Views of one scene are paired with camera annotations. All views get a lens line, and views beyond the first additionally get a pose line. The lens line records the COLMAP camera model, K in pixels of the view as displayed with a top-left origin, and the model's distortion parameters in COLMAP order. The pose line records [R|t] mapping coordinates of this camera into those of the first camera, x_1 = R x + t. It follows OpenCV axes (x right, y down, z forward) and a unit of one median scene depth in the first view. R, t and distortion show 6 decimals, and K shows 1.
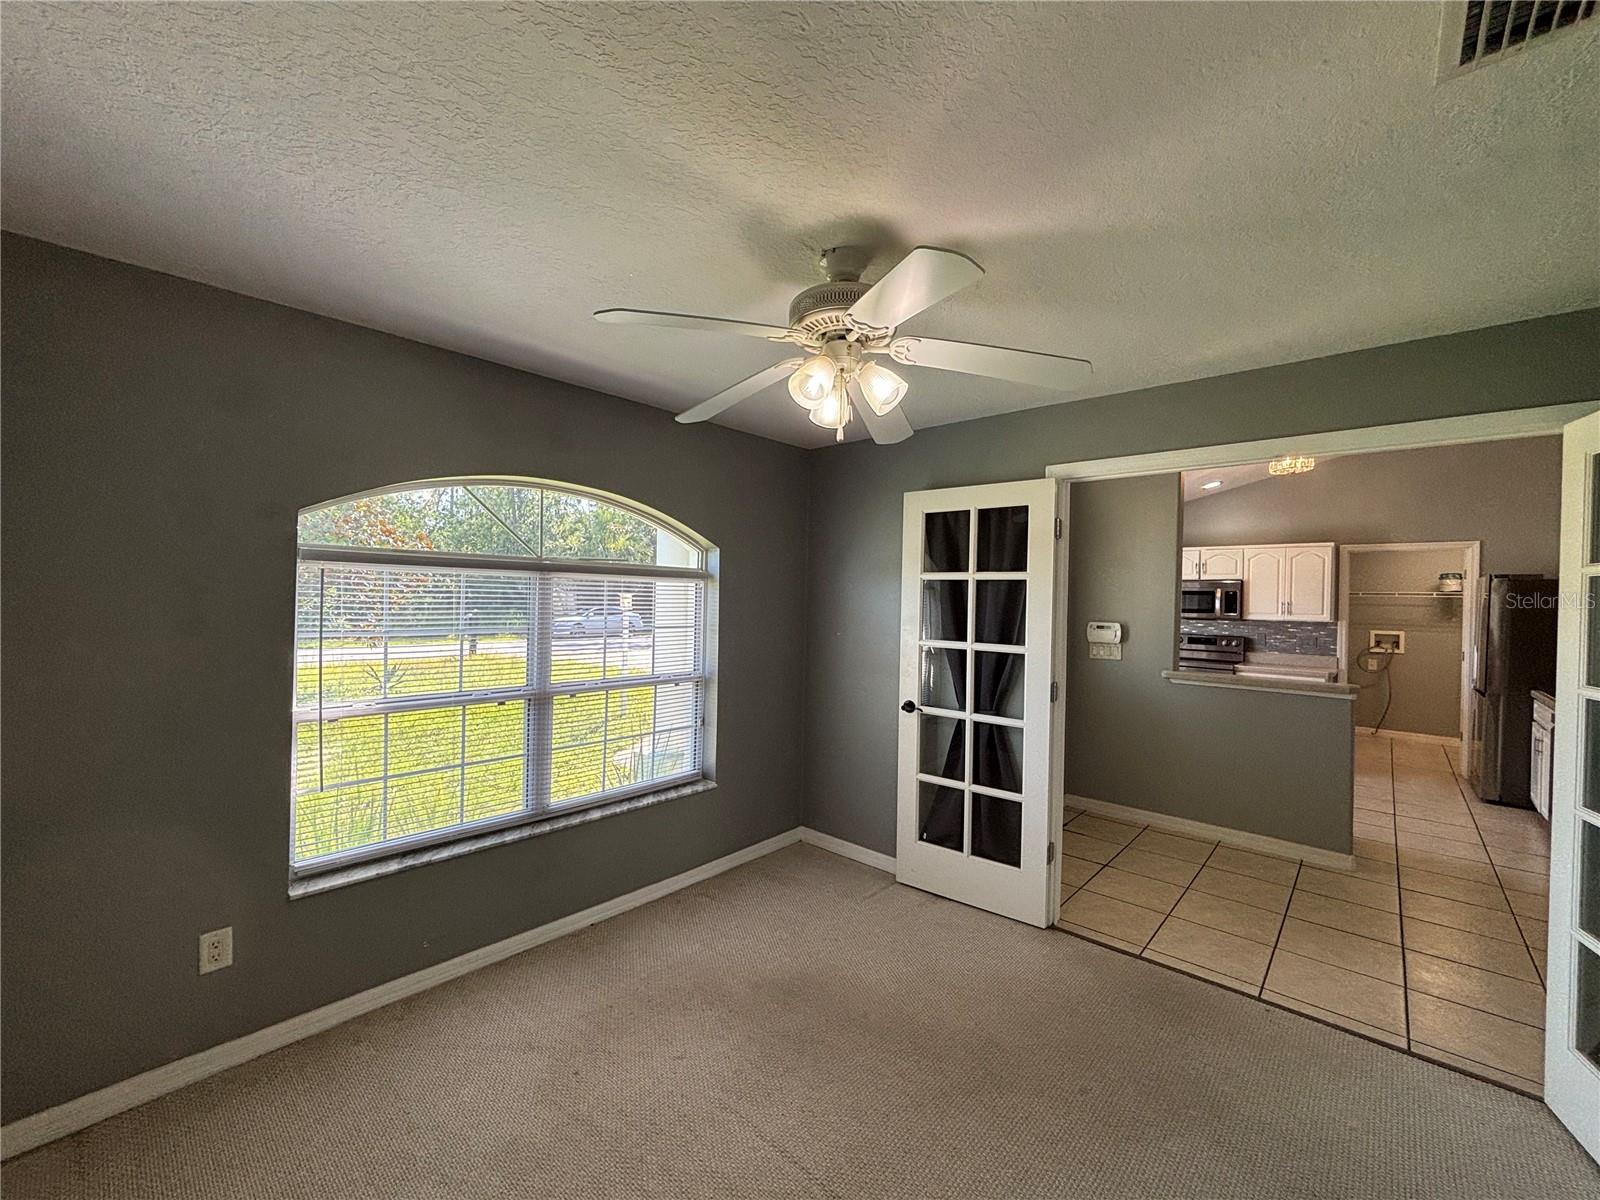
lens RADIAL K [[639.3, 0, 800.0], [0, 639.3, 600.0], [0, 0, 1]] dist [-0.000534, -0.000366]
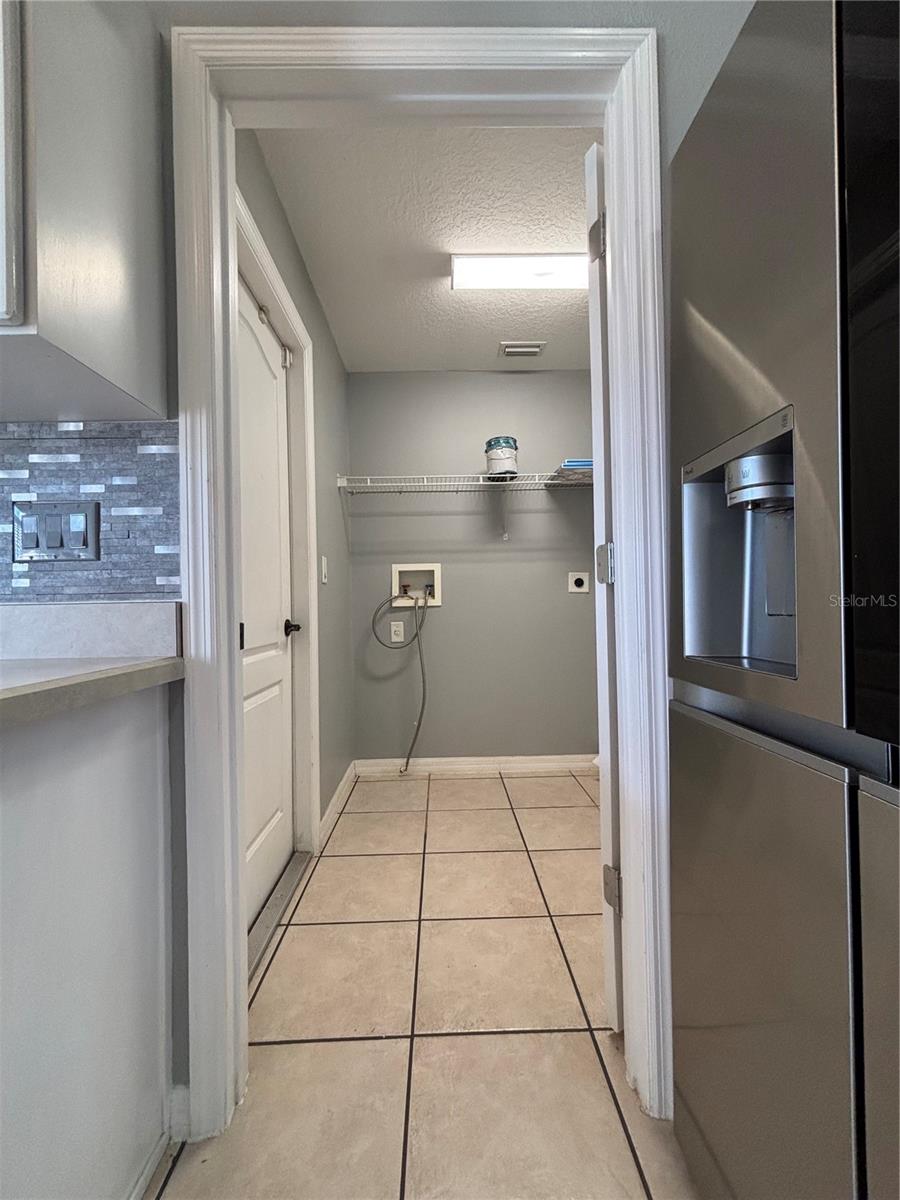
lens RADIAL K [[484.4, 0, 450.0], [0, 484.4, 600.0], [0, 0, 1]] dist [0.002198, -0.000229]
pose [[0.722094, -0.028261, 0.691217, 0.671679], [0.037358, 0.999300, 0.001831, 0.078185], [-0.690785, 0.024500, 0.722645, 0.703092]]
